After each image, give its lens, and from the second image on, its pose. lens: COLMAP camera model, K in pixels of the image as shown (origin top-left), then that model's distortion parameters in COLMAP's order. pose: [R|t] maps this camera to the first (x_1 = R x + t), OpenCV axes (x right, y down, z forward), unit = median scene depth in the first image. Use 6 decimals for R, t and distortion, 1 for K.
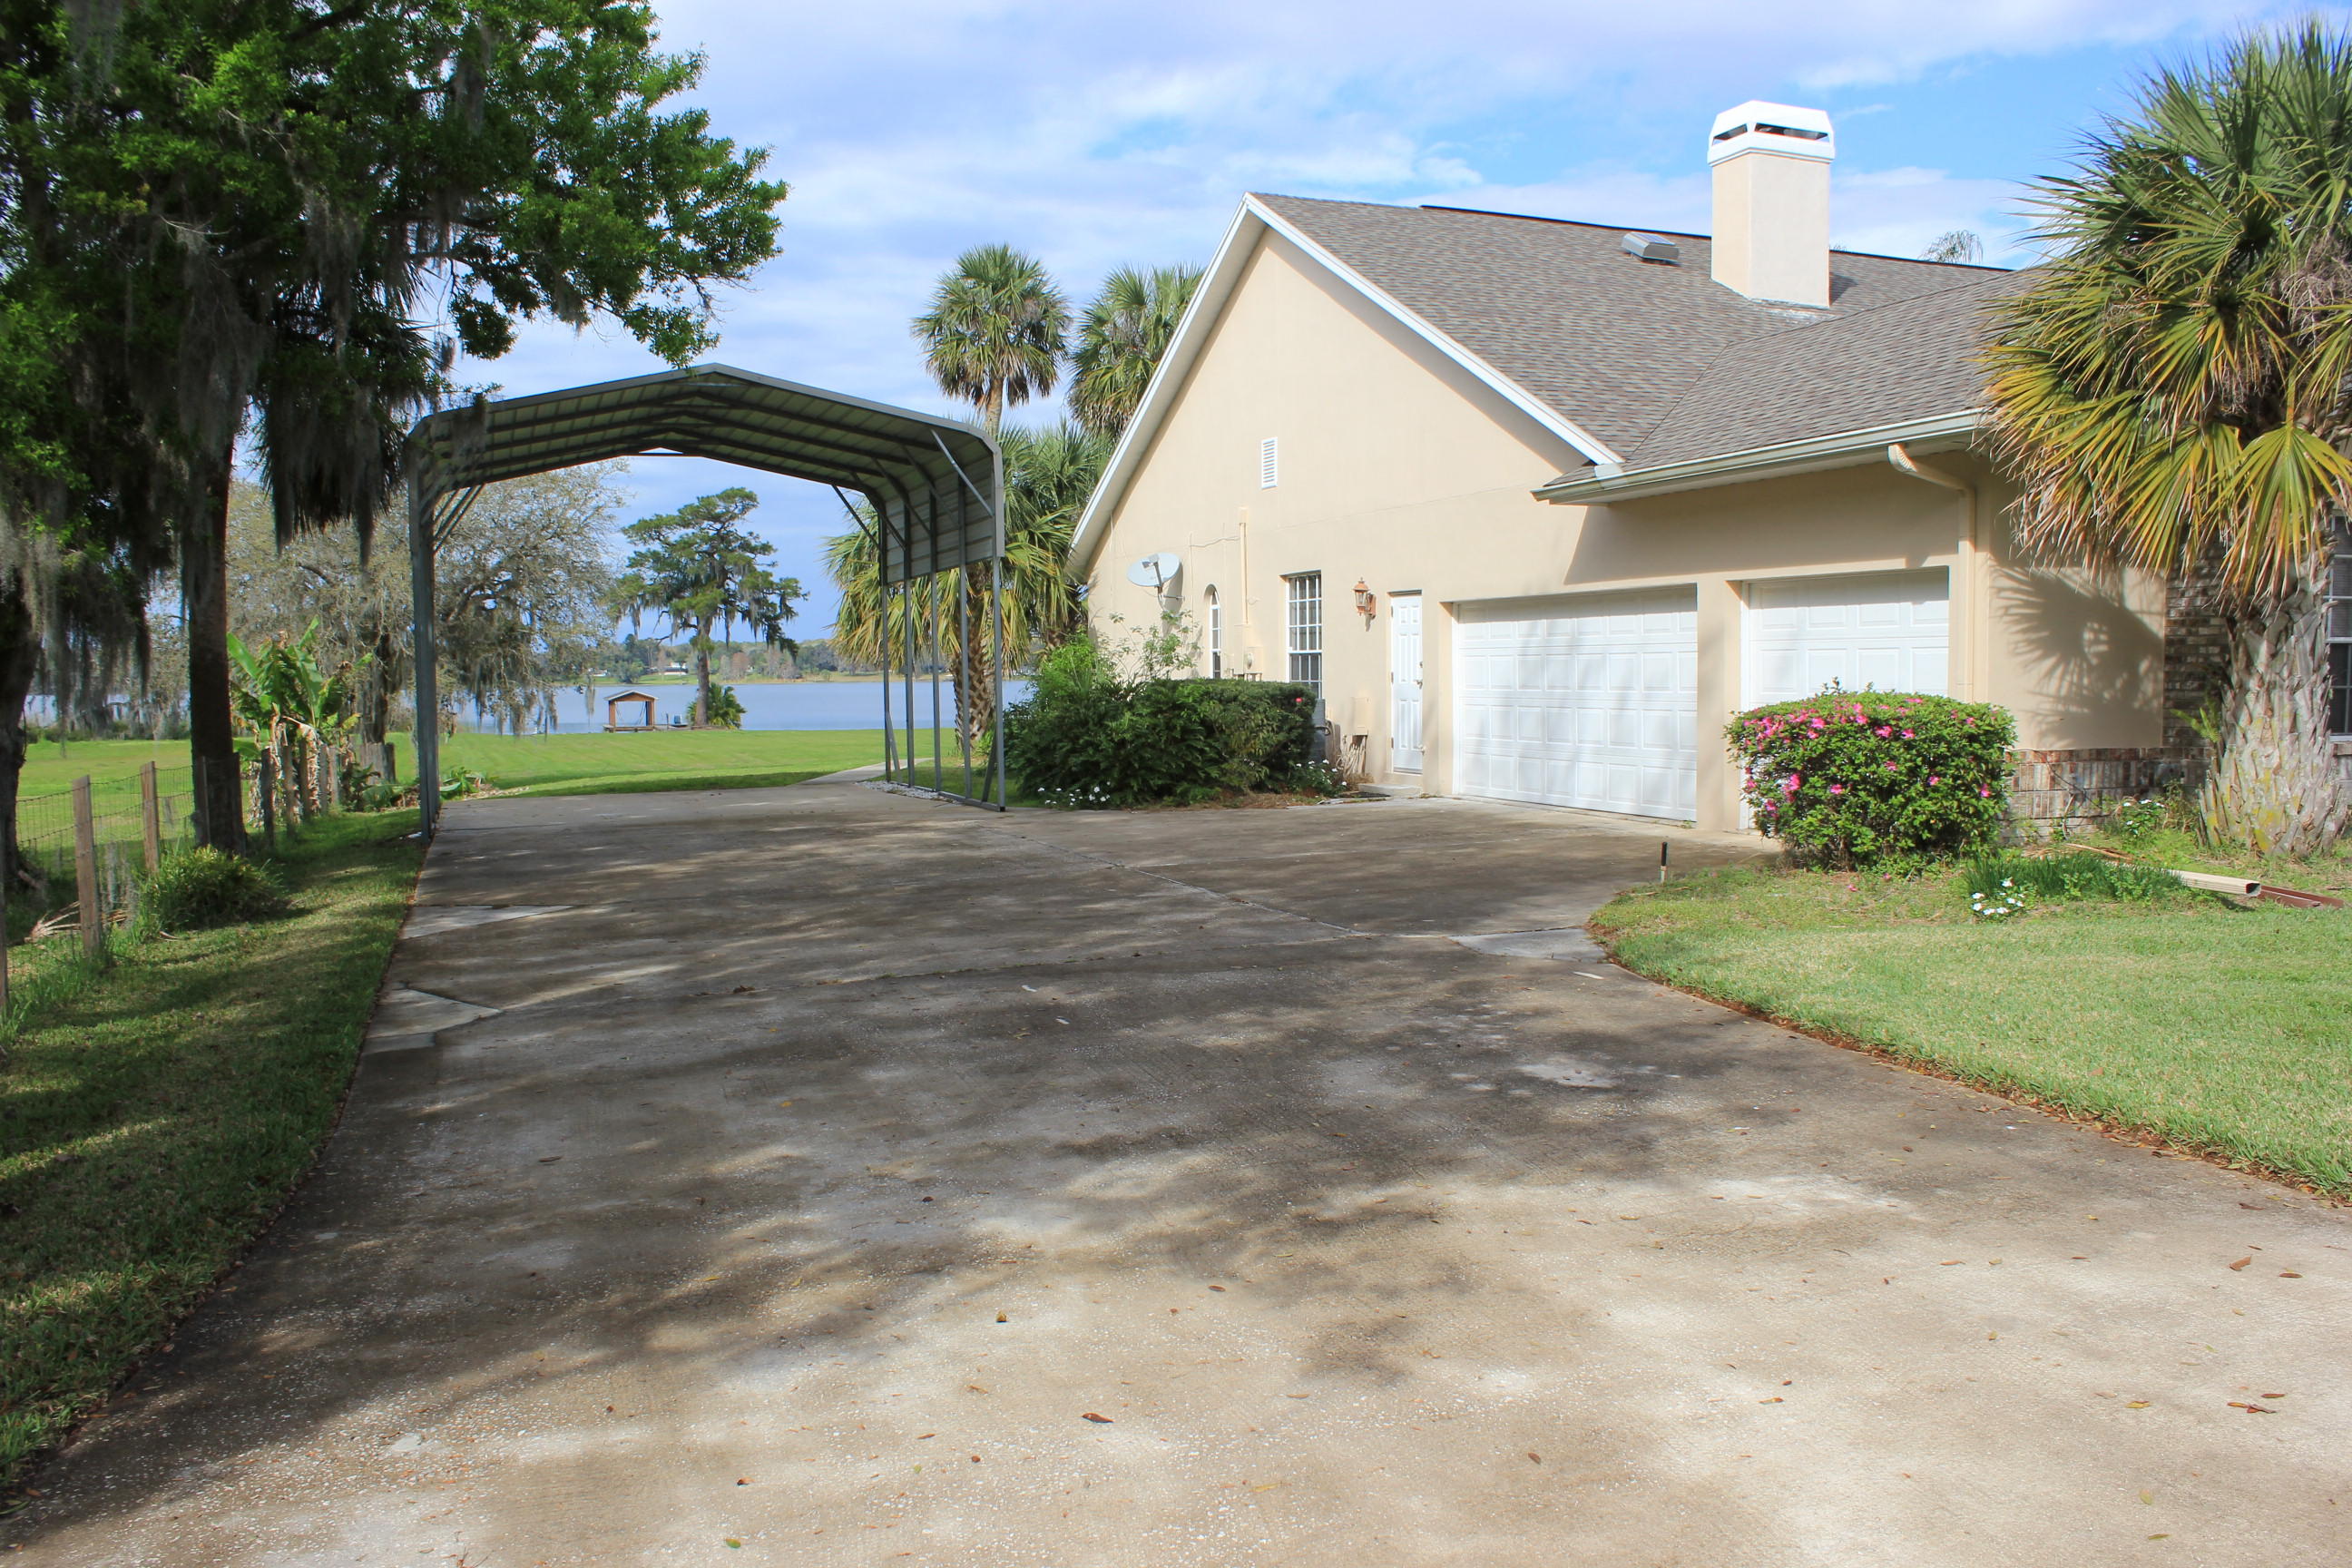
lens RADIAL K [[1945.4, 0, 1174.6], [0, 1945.4, 819.0], [0, 0, 1]] dist [-0.141499, 0.040848]
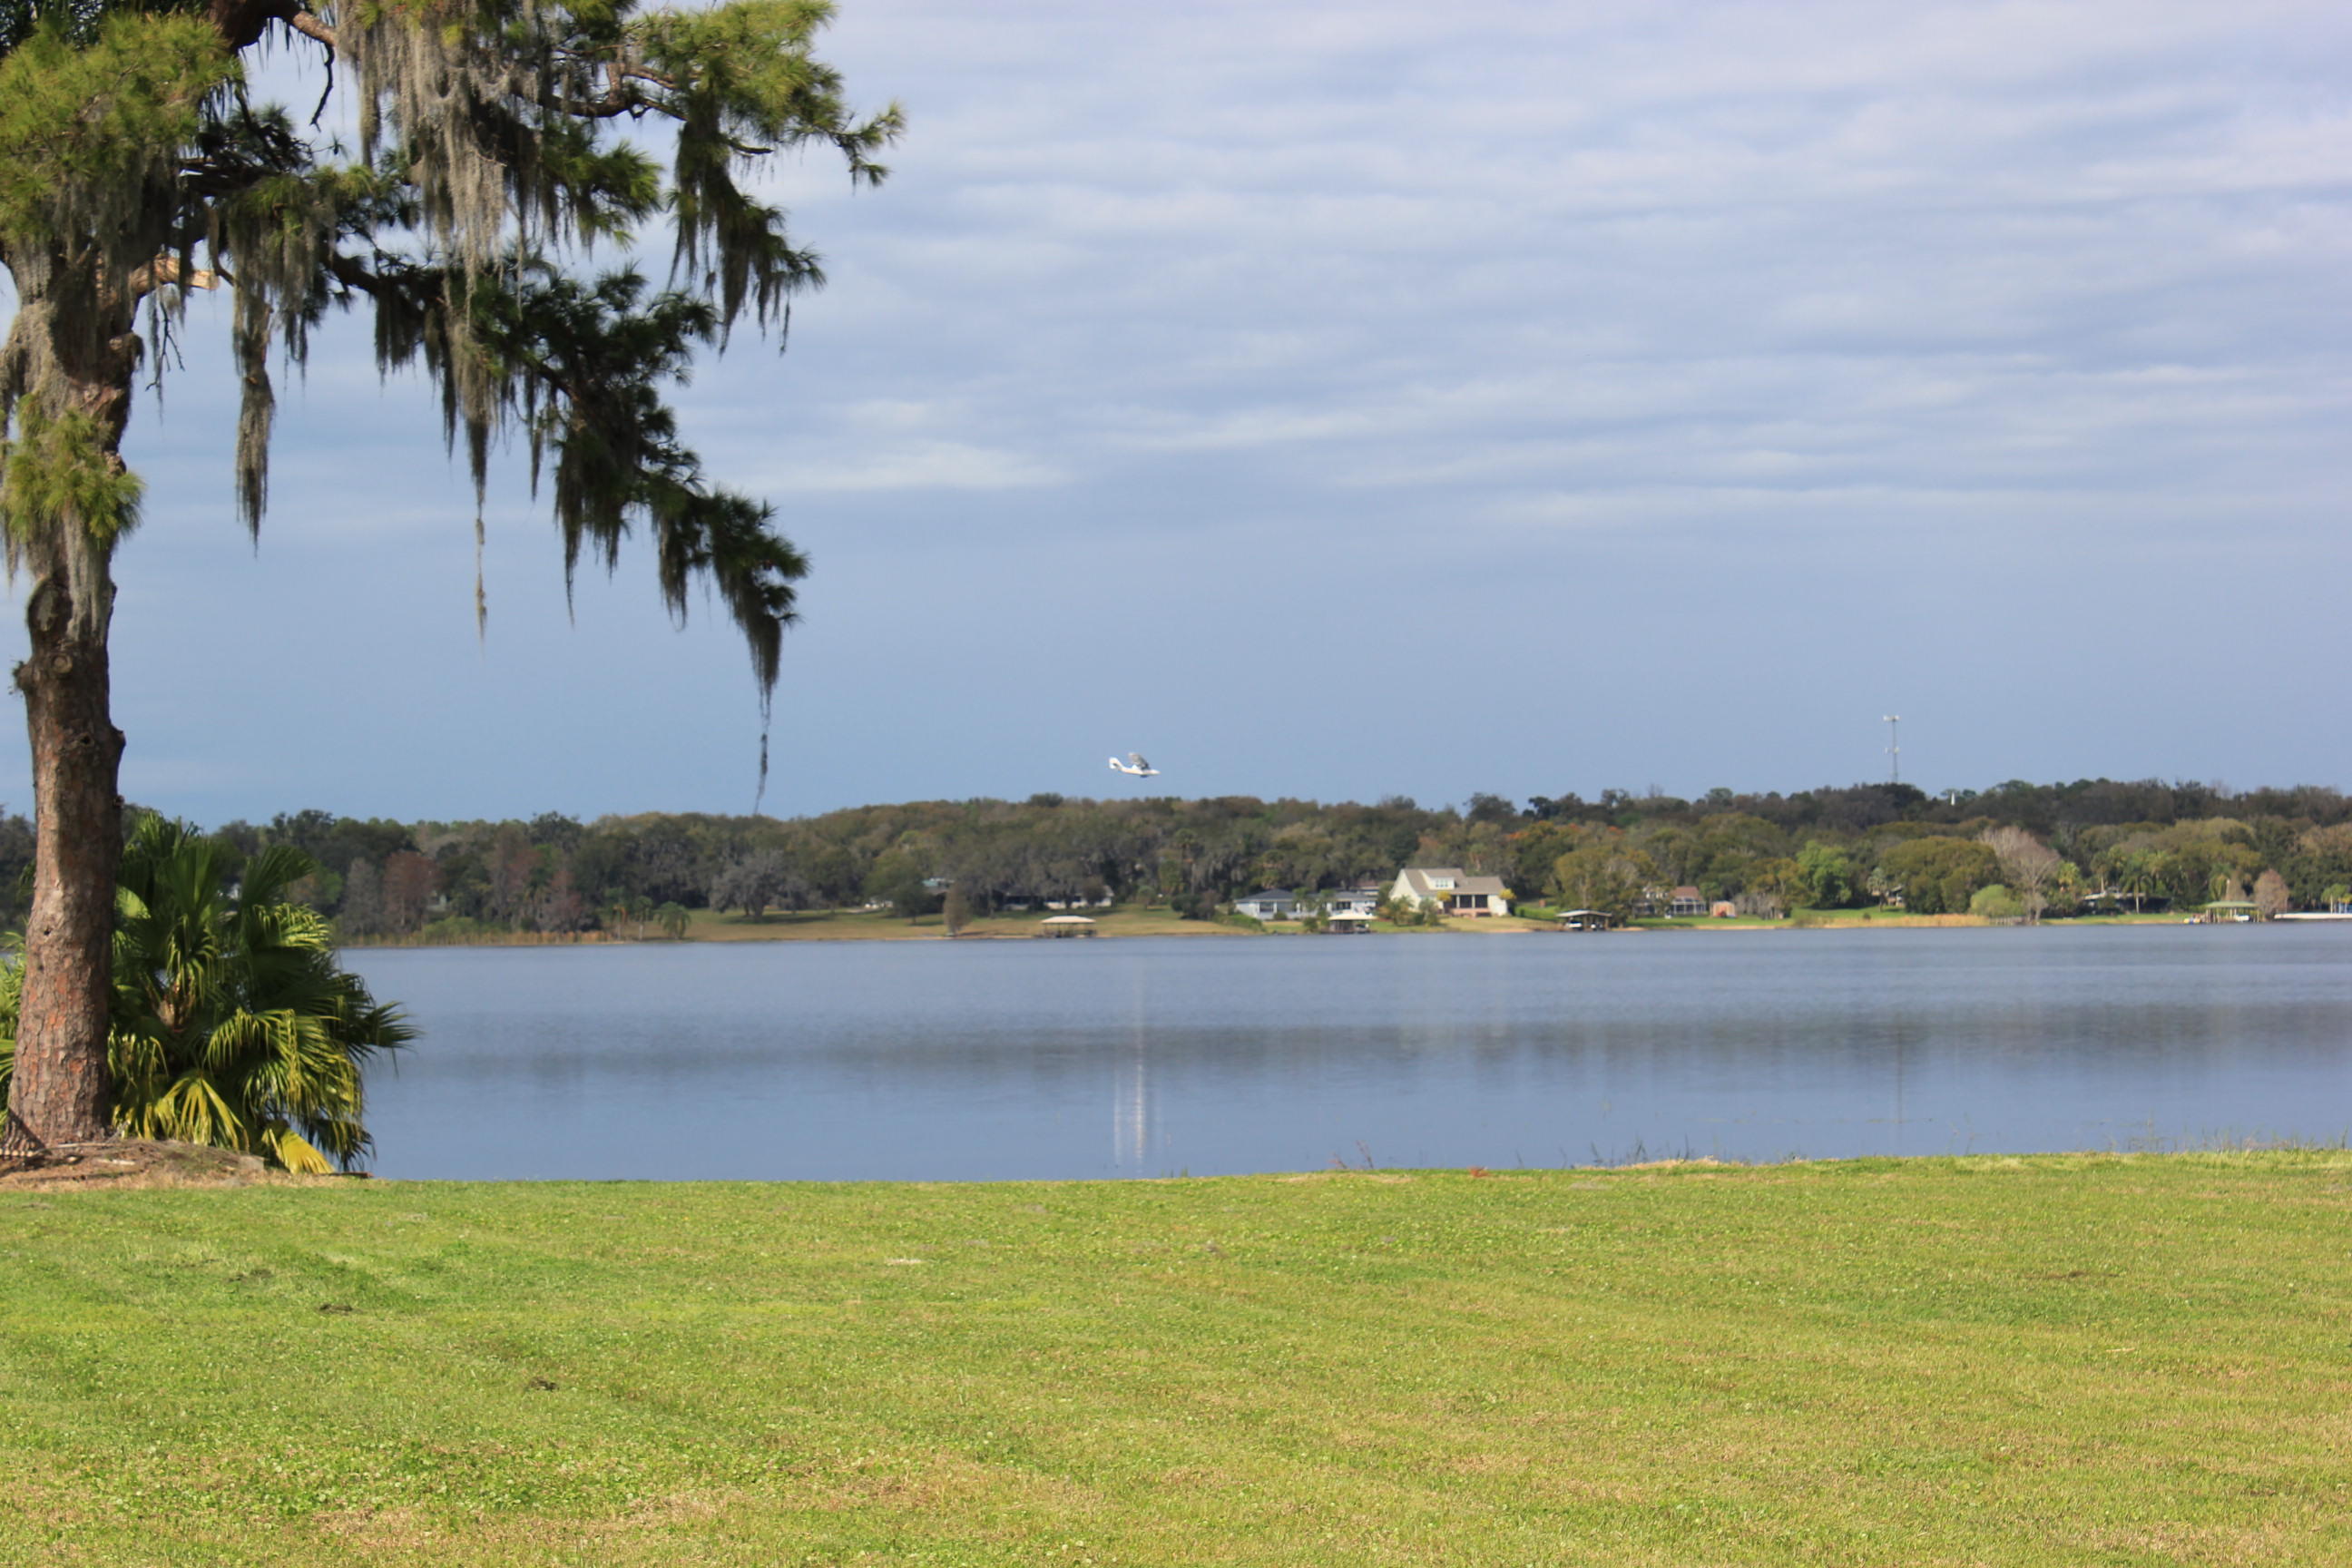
lens RADIAL K [[5649.4, 0, 1171.8], [0, 5649.4, 789.7], [0, 0, 1]] dist [0.117776, 0.000000]
pose [[0.996198, -0.008159, -0.086738, -0.594600], [-0.000342, 0.995232, -0.097540, -0.151761], [0.087121, 0.097199, 0.991445, 2.705650]]
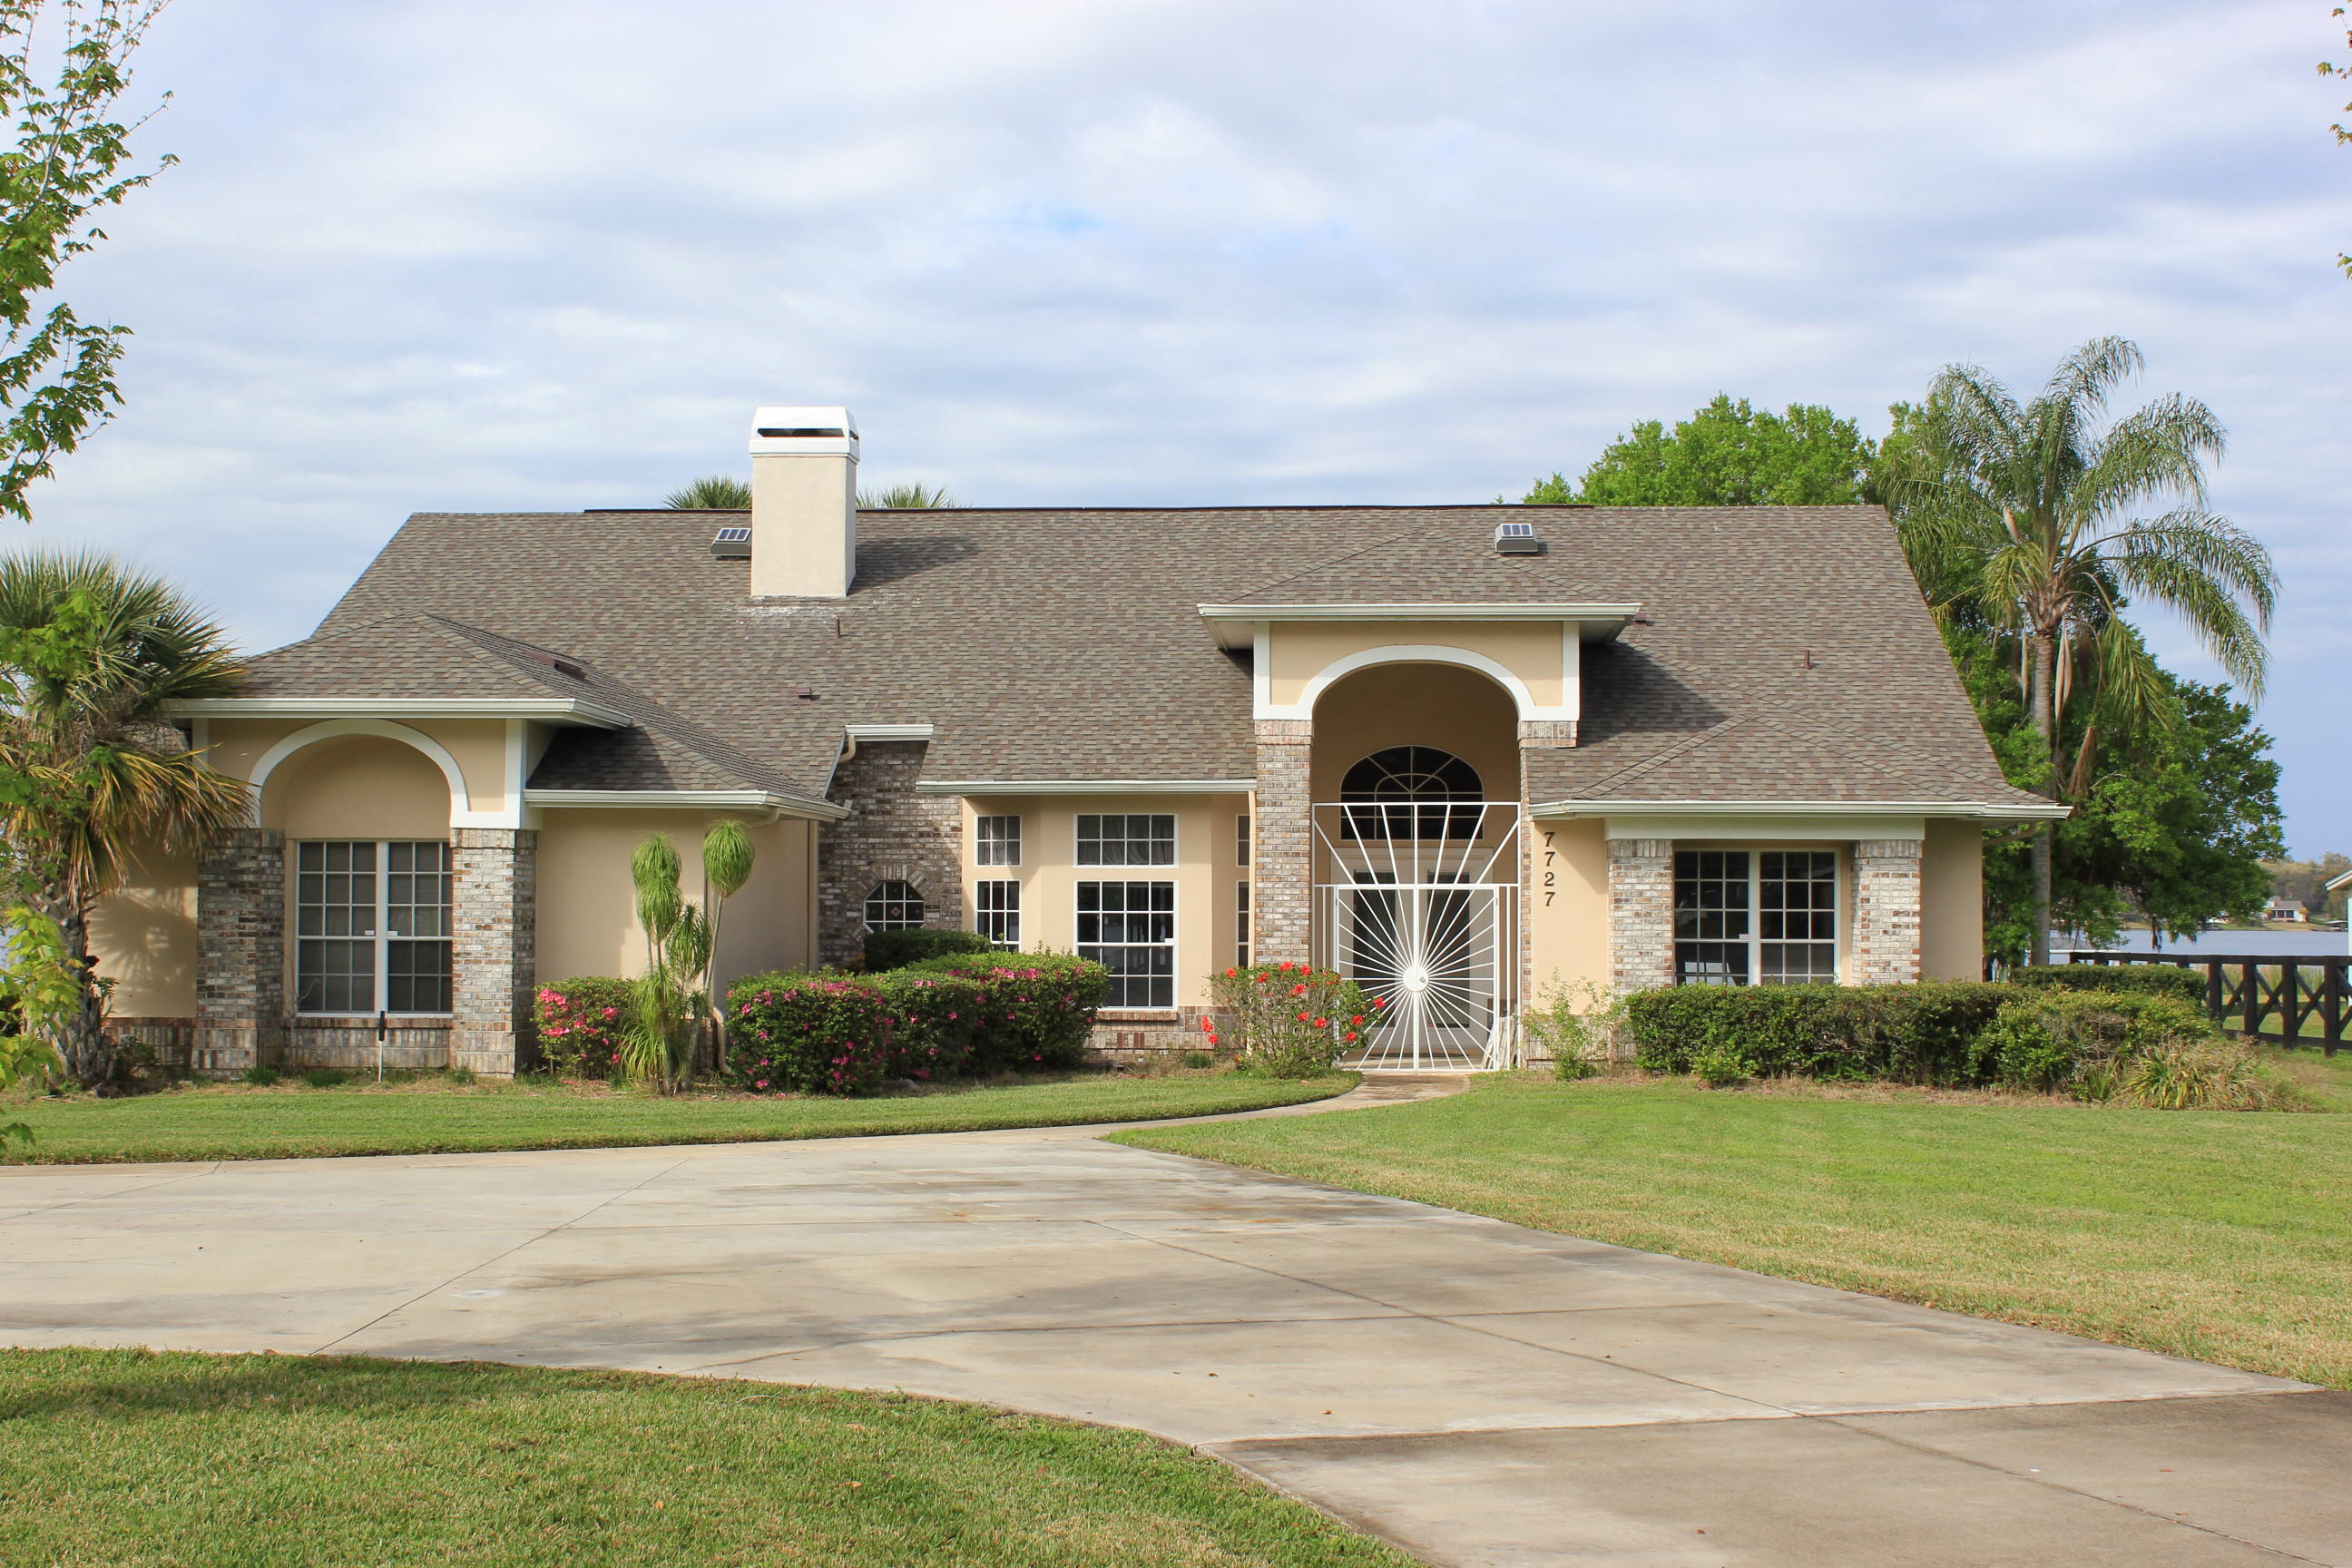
lens RADIAL K [[3101.7, 0, 1184.1], [0, 3101.7, 811.0], [0, 0, 1]] dist [-0.058101, 0.000000]
pose [[0.914846, -0.004300, -0.403780, 0.951936], [-0.039238, 0.994265, -0.099490, 0.003066], [0.401892, 0.106861, 0.909430, -0.348903]]
